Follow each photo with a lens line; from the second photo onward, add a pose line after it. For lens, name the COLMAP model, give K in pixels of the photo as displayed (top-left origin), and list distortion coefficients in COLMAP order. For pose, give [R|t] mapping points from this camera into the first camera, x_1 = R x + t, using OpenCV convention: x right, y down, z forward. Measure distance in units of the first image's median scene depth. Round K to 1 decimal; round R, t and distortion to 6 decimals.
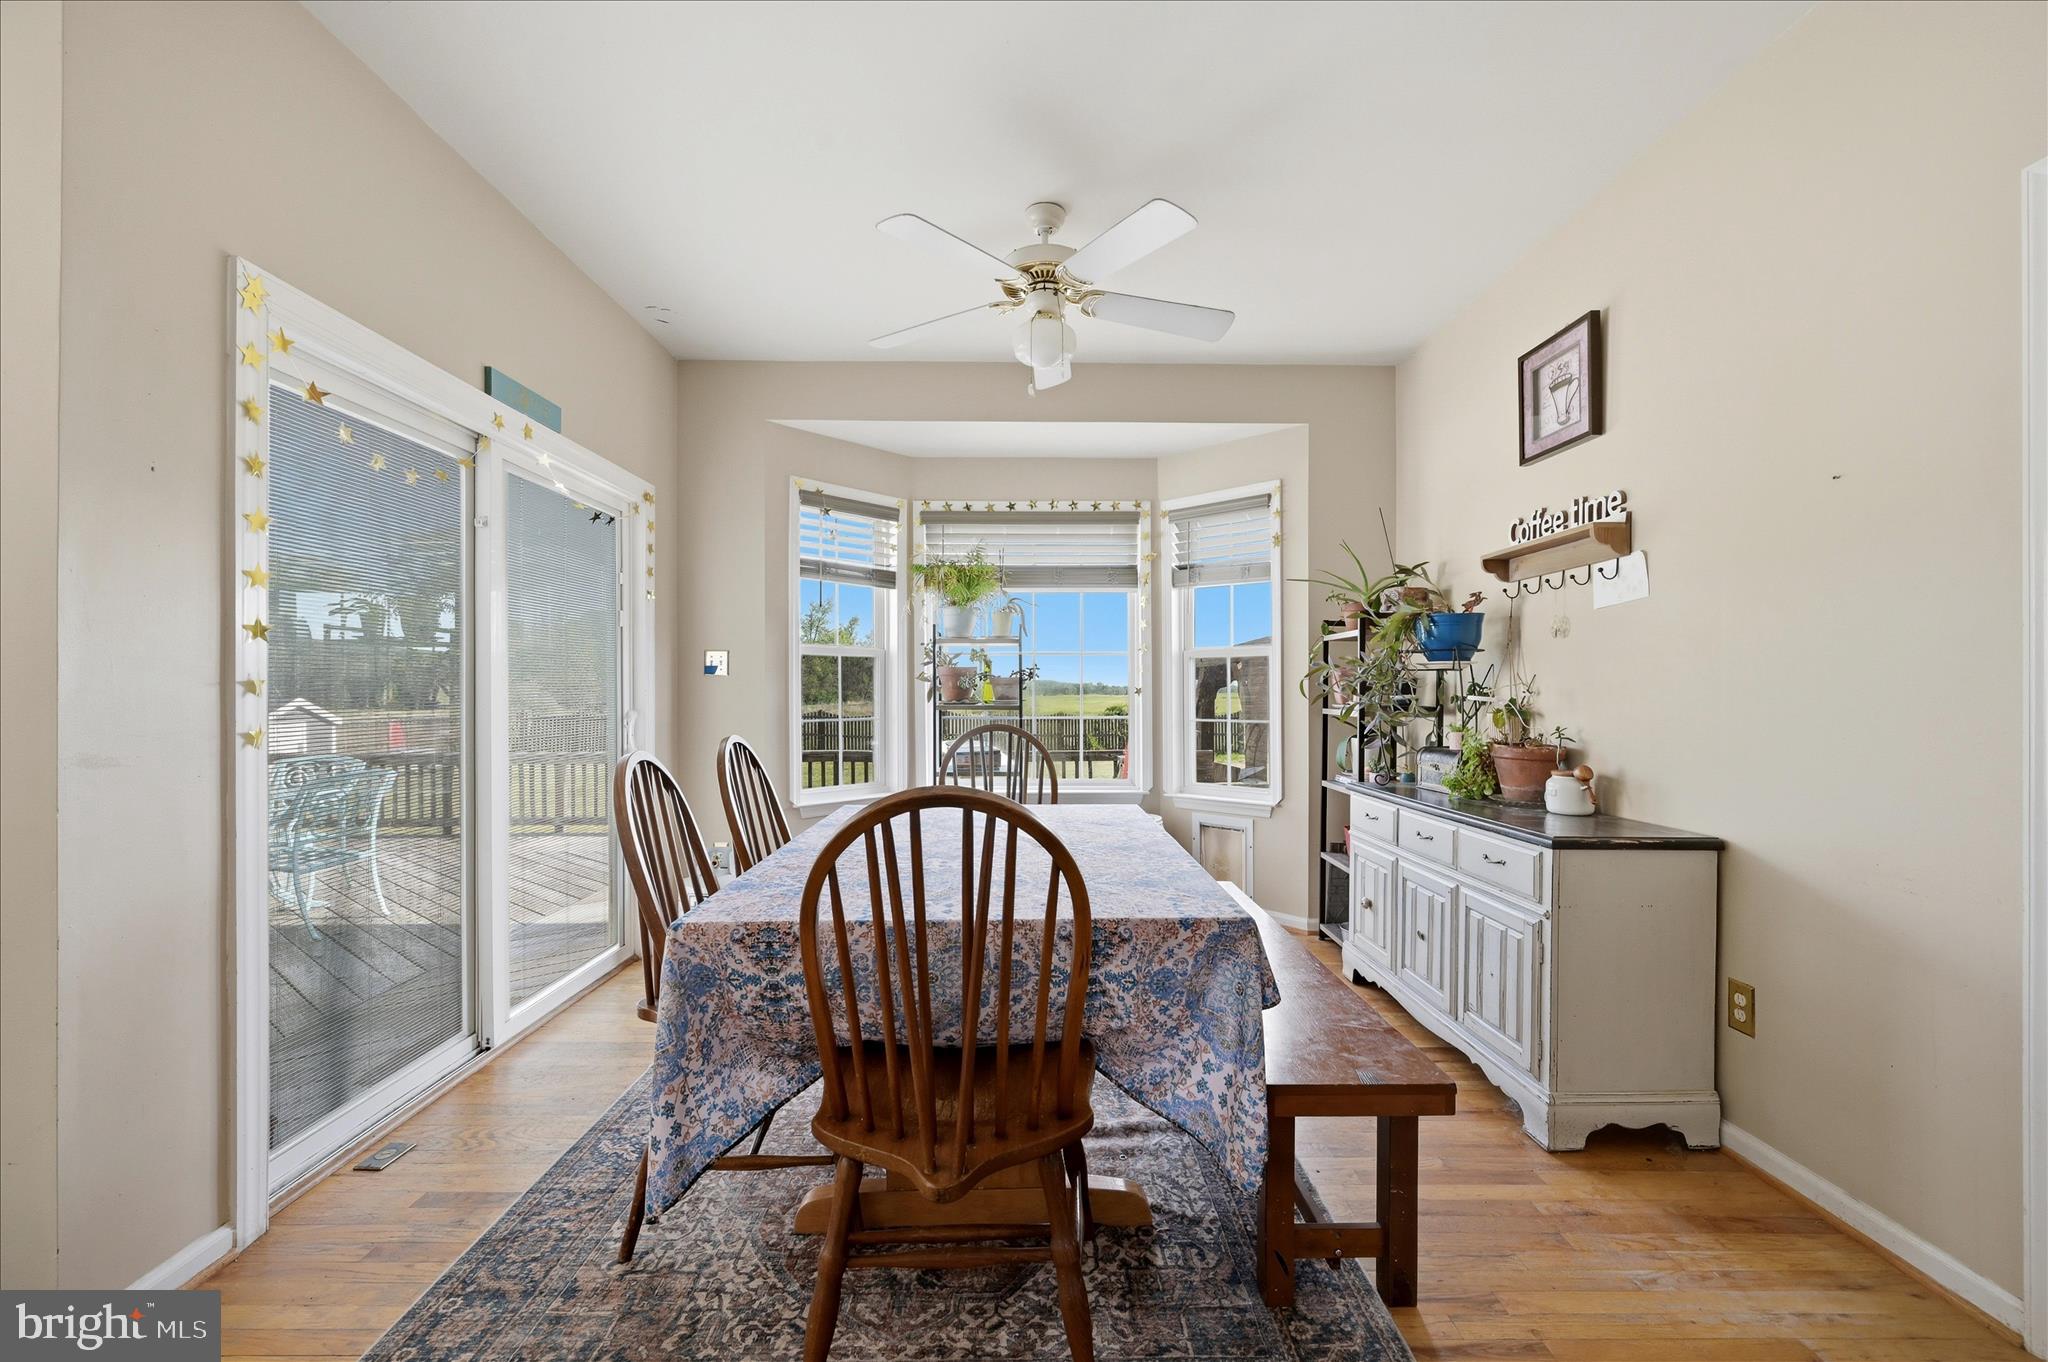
lens RADIAL K [[835.8, 0, 1023.8], [0, 835.8, 694.7], [0, 0, 1]] dist [0.000927, -0.000044]
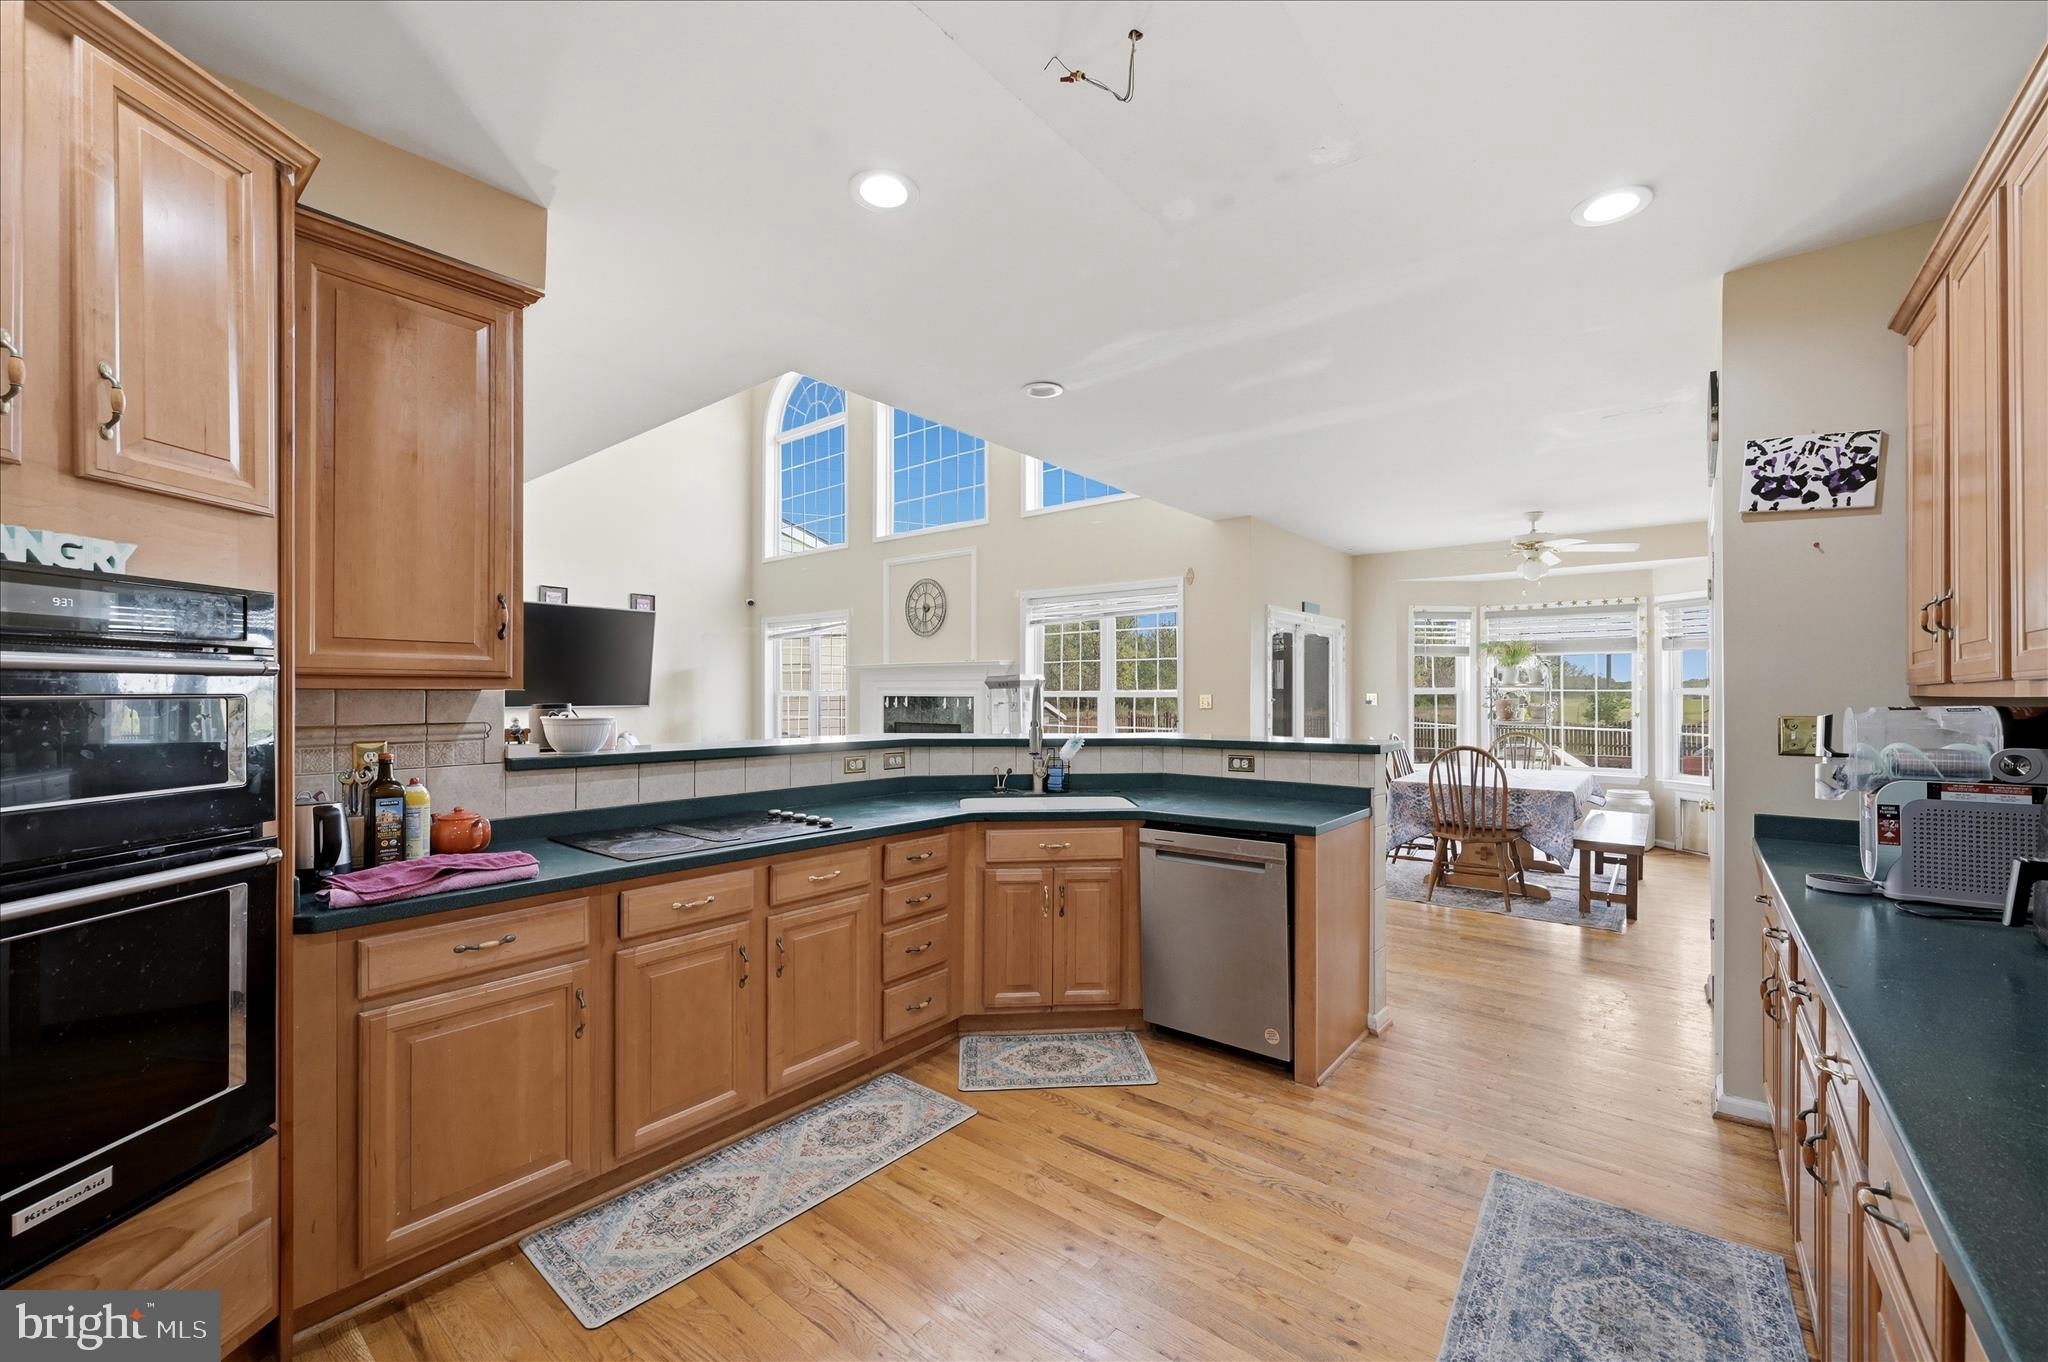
lens RADIAL K [[835.8, 0, 1023.8], [0, 835.8, 694.7], [0, 0, 1]] dist [0.000927, -0.000044]
pose [[0.785742, 0.005831, -0.618527, 0.230473], [0.002149, 0.999924, 0.012156, -0.073097], [0.618550, -0.010881, 0.785670, -1.124213]]
